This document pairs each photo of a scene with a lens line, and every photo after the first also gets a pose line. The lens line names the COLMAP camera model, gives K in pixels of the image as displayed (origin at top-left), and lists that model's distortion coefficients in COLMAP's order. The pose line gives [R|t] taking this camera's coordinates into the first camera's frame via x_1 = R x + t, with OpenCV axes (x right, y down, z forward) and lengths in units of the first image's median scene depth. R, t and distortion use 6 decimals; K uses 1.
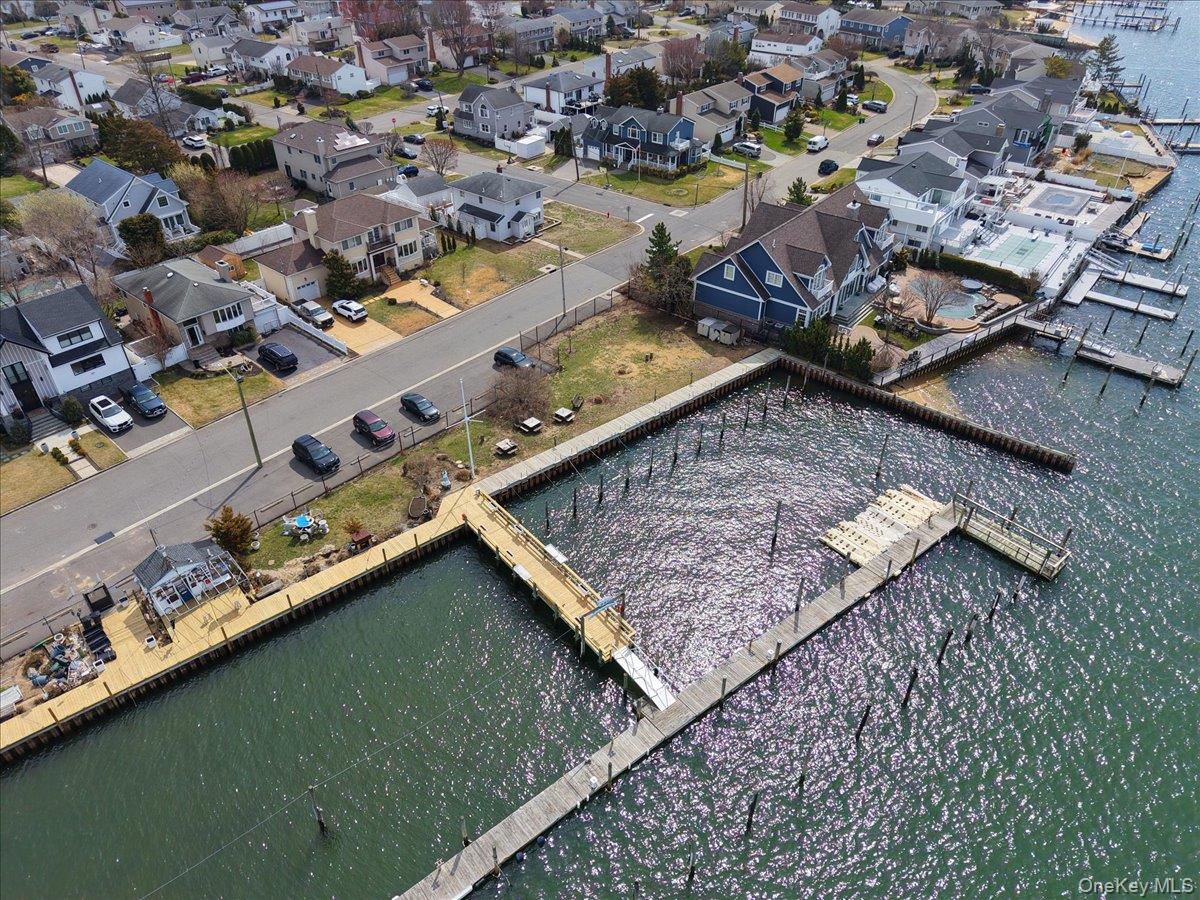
lens RADIAL K [[803.6, 0, 597.7], [0, 803.6, 448.7], [0, 0, 1]] dist [0.030275, -0.032630]
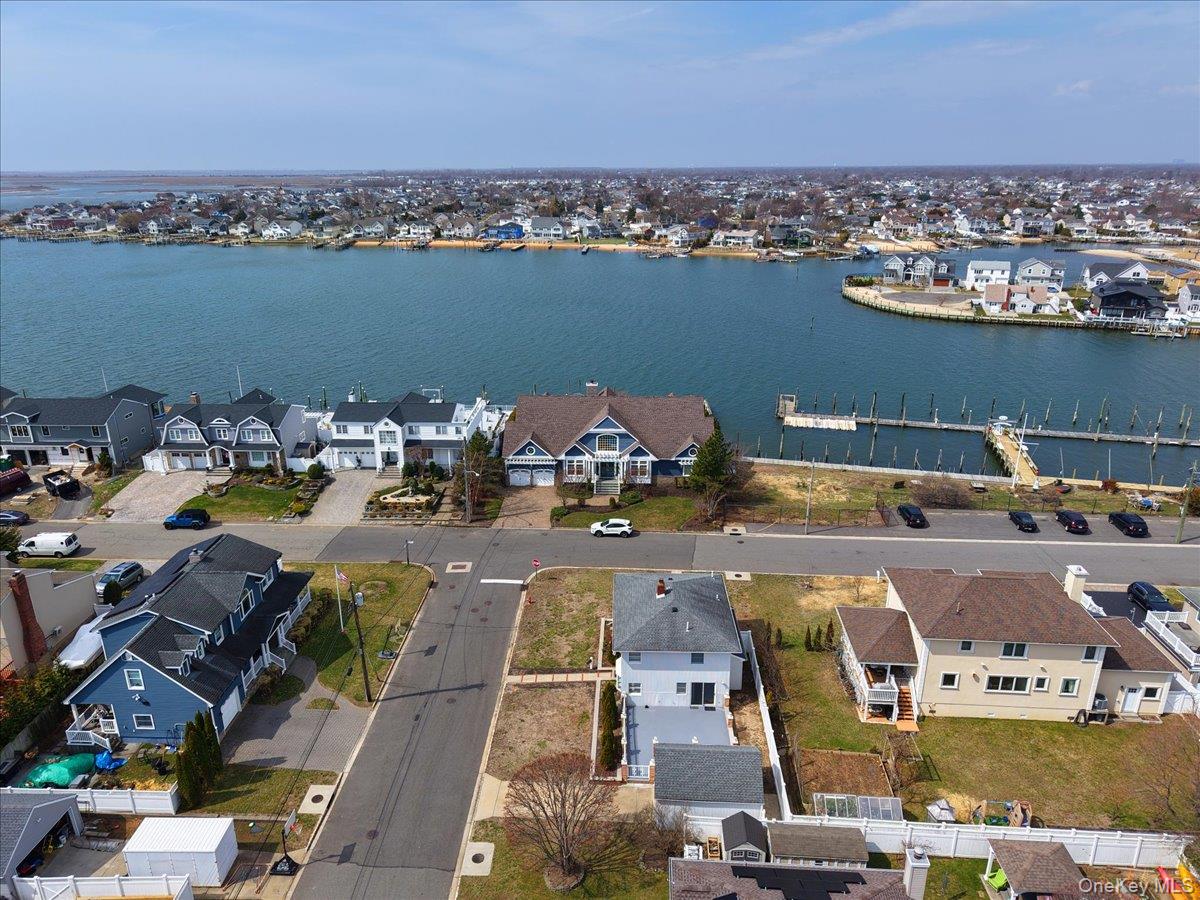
lens RADIAL K [[803.6, 0, 597.7], [0, 803.6, 448.7], [0, 0, 1]] dist [0.030275, -0.032630]
pose [[-0.595548, -0.262357, 0.759271, -0.550275], [0.472296, 0.650204, 0.595124, -0.852393], [-0.649815, 0.713025, -0.263317, 1.250867]]
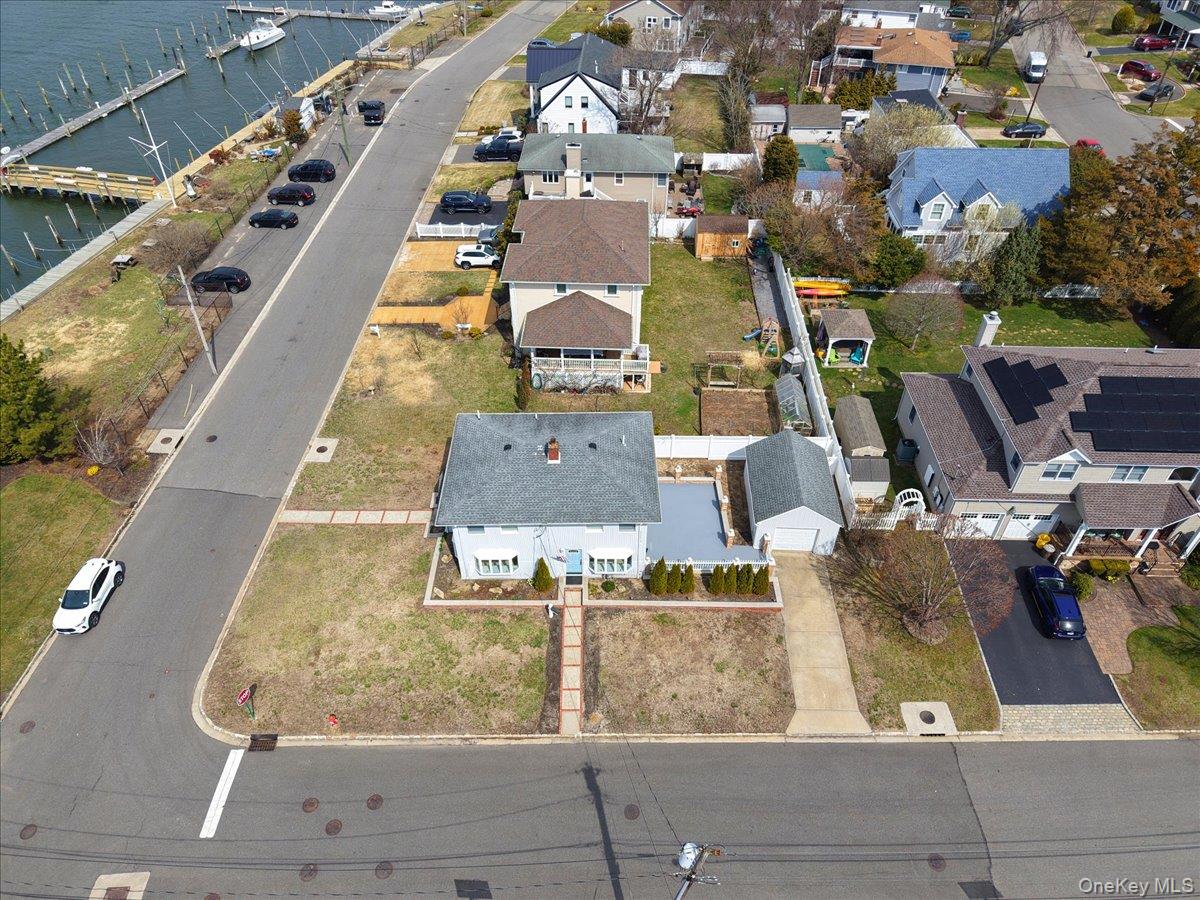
lens RADIAL K [[803.6, 0, 597.7], [0, 803.6, 448.7], [0, 0, 1]] dist [0.030275, -0.032630]
pose [[-0.781857, 0.414891, -0.465365, 0.042794], [-0.363213, 0.303559, 0.880868, -0.778877], [0.506730, 0.857740, -0.086645, 1.182012]]
